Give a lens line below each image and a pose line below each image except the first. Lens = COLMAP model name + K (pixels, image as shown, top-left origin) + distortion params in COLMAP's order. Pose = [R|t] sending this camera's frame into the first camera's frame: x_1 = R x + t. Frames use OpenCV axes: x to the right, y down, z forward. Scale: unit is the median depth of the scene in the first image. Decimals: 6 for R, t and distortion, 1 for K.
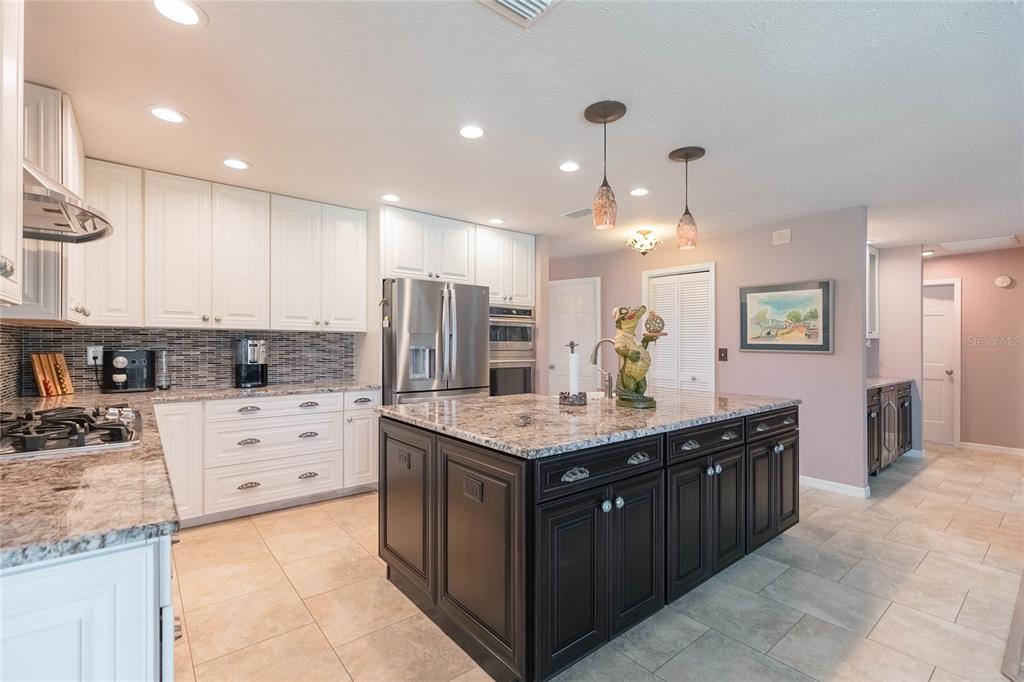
lens RADIAL K [[454.2, 0, 524.2], [0, 454.2, 340.0], [0, 0, 1]] dist [-0.001713, -0.000006]
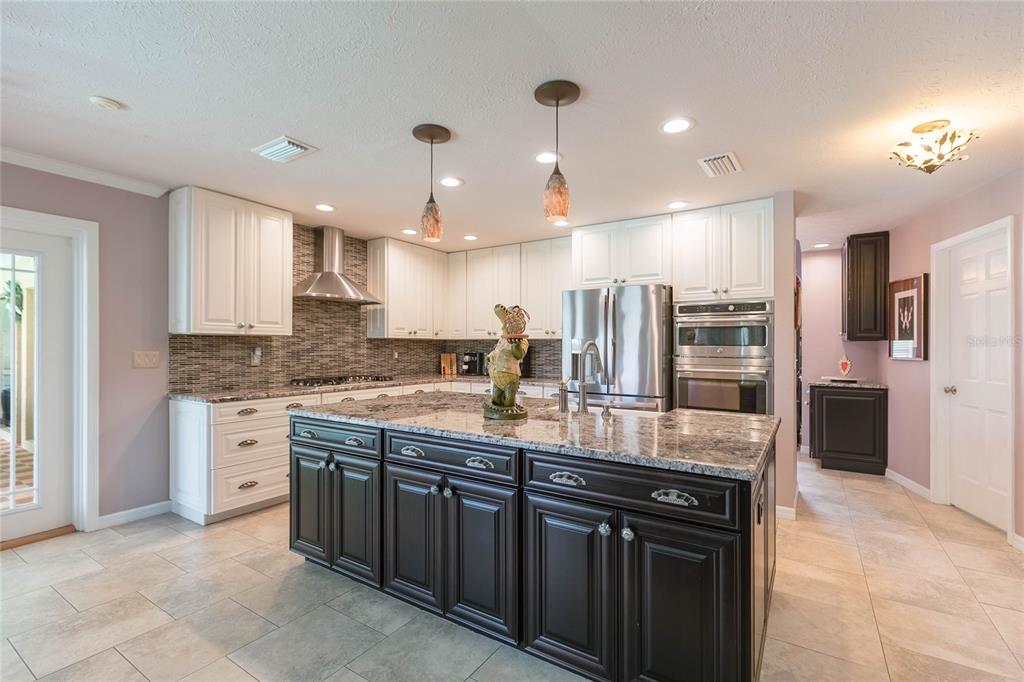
lens RADIAL K [[464.3, 0, 515.9], [0, 464.3, 345.2], [0, 0, 1]] dist [0.002491, -0.000163]
pose [[0.300204, -0.007841, -0.953843, 0.745979], [0.004259, 0.999967, -0.006880, 0.007058], [0.953866, -0.001997, 0.300227, 0.493147]]
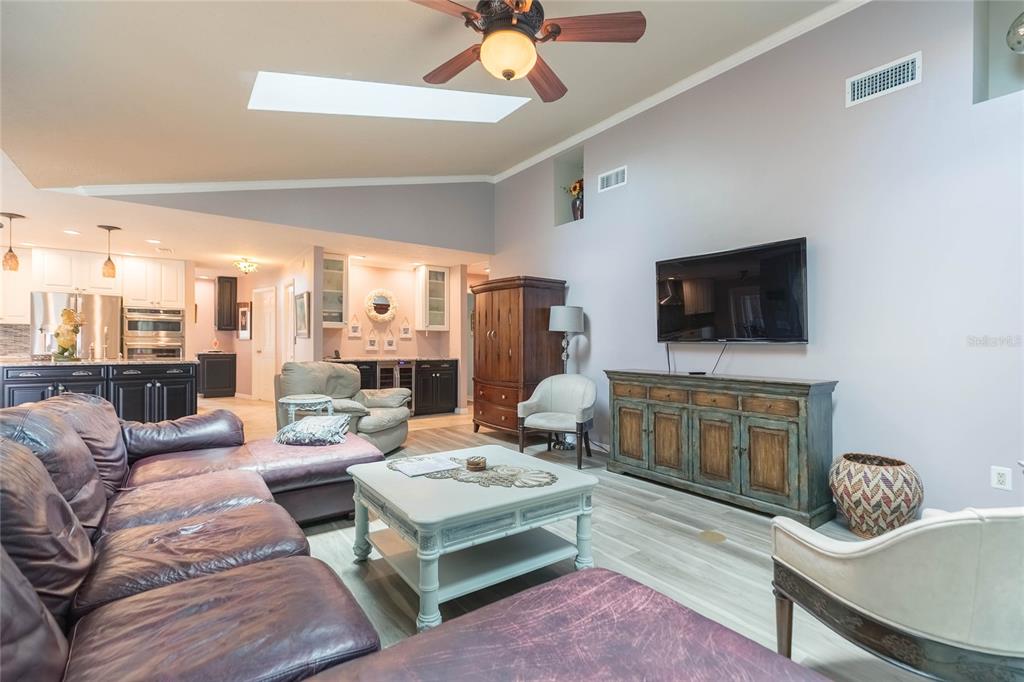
lens RADIAL K [[464.3, 0, 515.9], [0, 464.3, 345.2], [0, 0, 1]] dist [0.002491, -0.000163]
pose [[0.997742, 0.003529, -0.067071, 1.528753], [-0.002785, 0.999934, 0.011188, 0.035621], [0.067106, -0.010976, 0.997685, -0.583151]]
